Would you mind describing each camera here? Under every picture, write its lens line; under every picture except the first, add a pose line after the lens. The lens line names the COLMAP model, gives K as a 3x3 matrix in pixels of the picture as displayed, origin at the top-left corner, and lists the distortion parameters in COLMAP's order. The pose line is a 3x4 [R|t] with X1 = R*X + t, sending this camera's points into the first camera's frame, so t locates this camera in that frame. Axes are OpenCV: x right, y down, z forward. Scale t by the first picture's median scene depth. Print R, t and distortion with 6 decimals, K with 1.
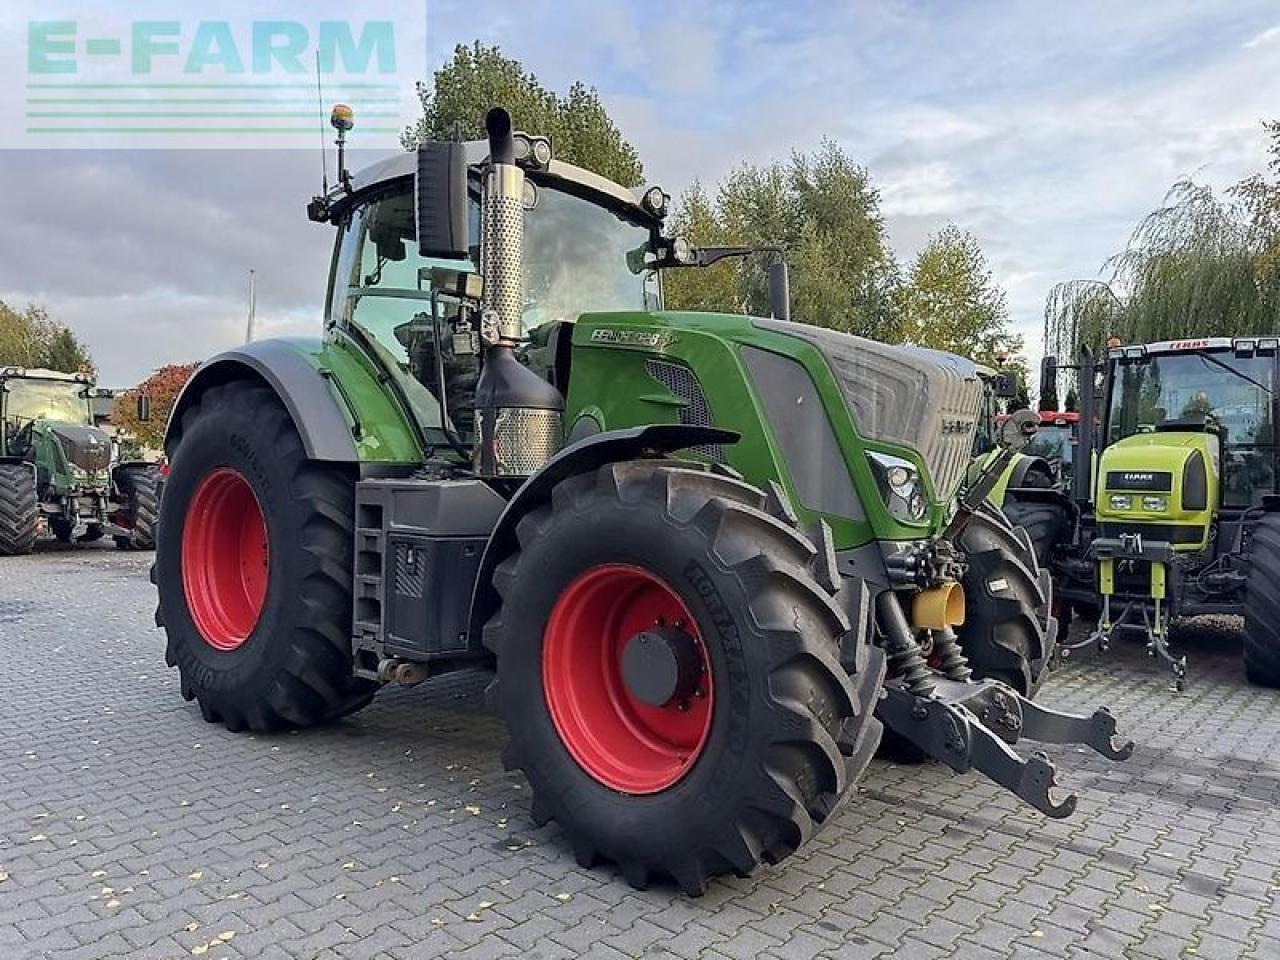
lens RADIAL K [[898.5, 0, 640.0], [0, 898.5, 480.0], [0, 0, 1]] dist [-0.001461, -0.003075]
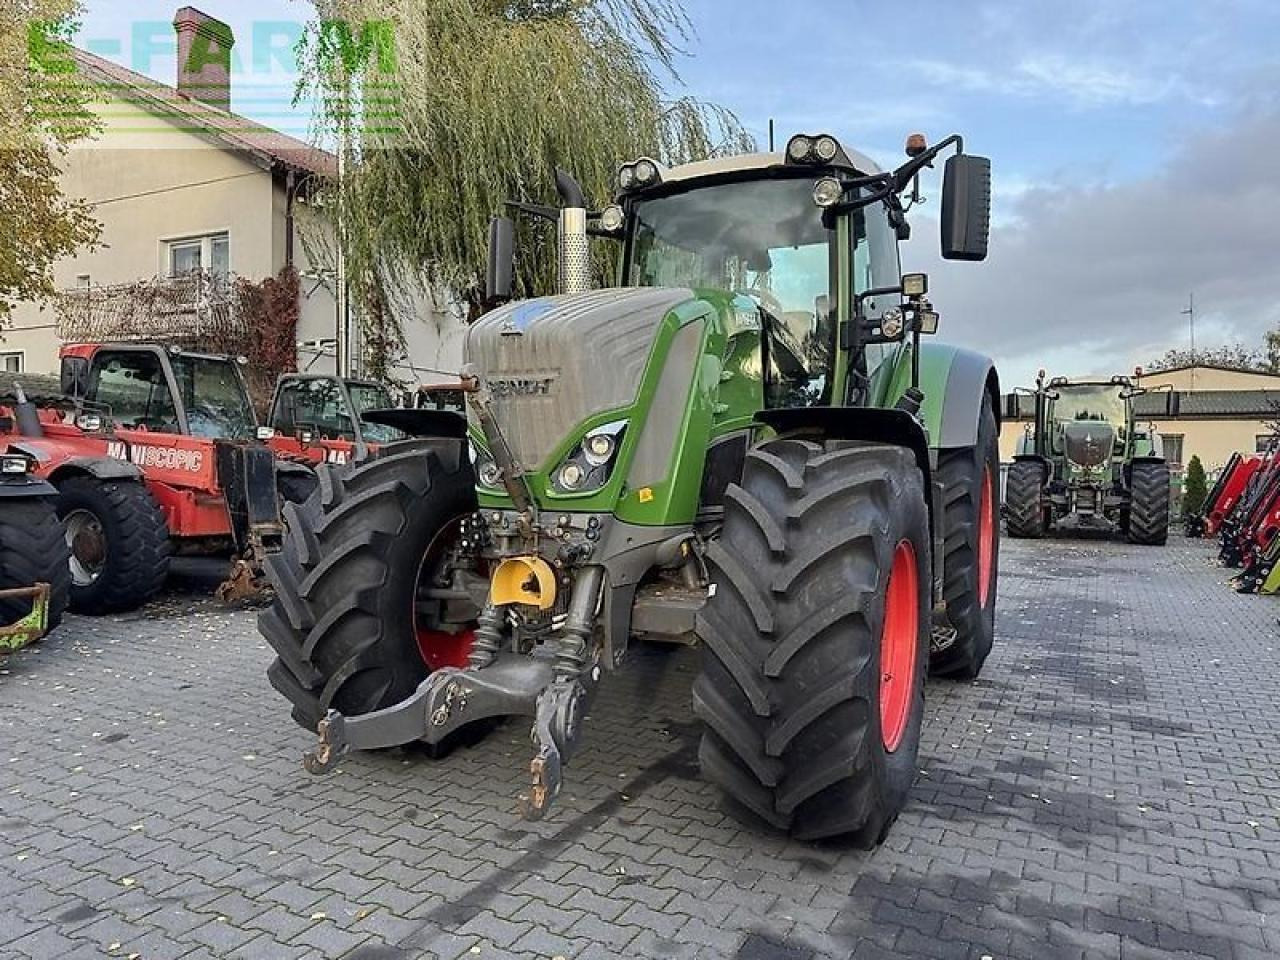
lens RADIAL K [[899.6, 0, 647.6], [0, 899.6, 487.2], [0, 0, 1]] dist [0.005450, -0.005690]
pose [[0.247669, 0.011163, -0.968781, 1.077053], [-0.006387, 0.999931, 0.009889, 0.028014], [0.968824, 0.003739, 0.247723, 0.774543]]
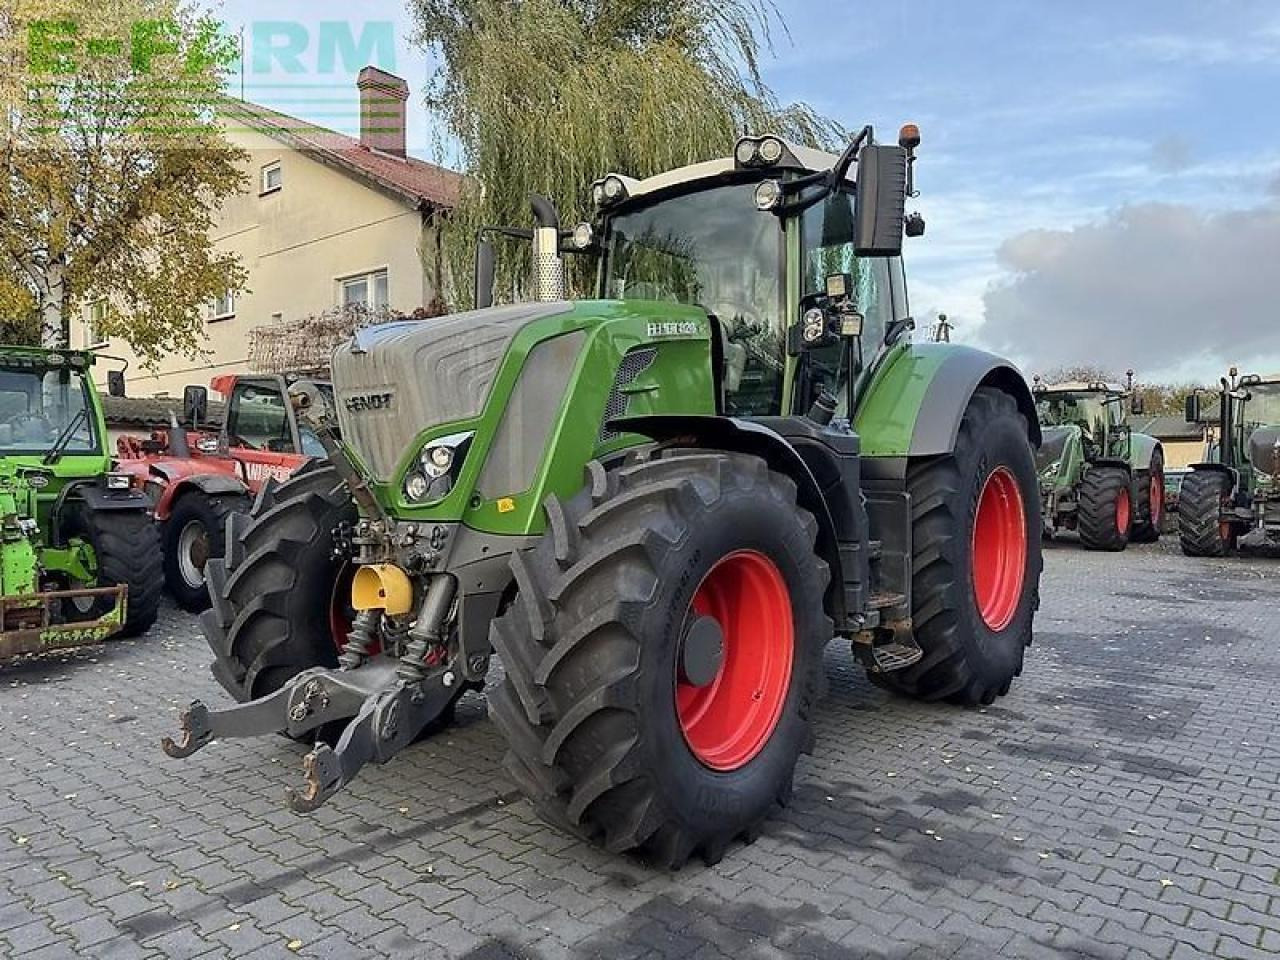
lens RADIAL K [[899.6, 0, 647.6], [0, 899.6, 487.2], [0, 0, 1]] dist [0.005450, -0.005690]
pose [[0.028504, -0.005179, -0.999580, 1.125640], [-0.001604, 0.999985, -0.005226, 0.030621], [0.999592, 0.001753, 0.028495, 1.086482]]
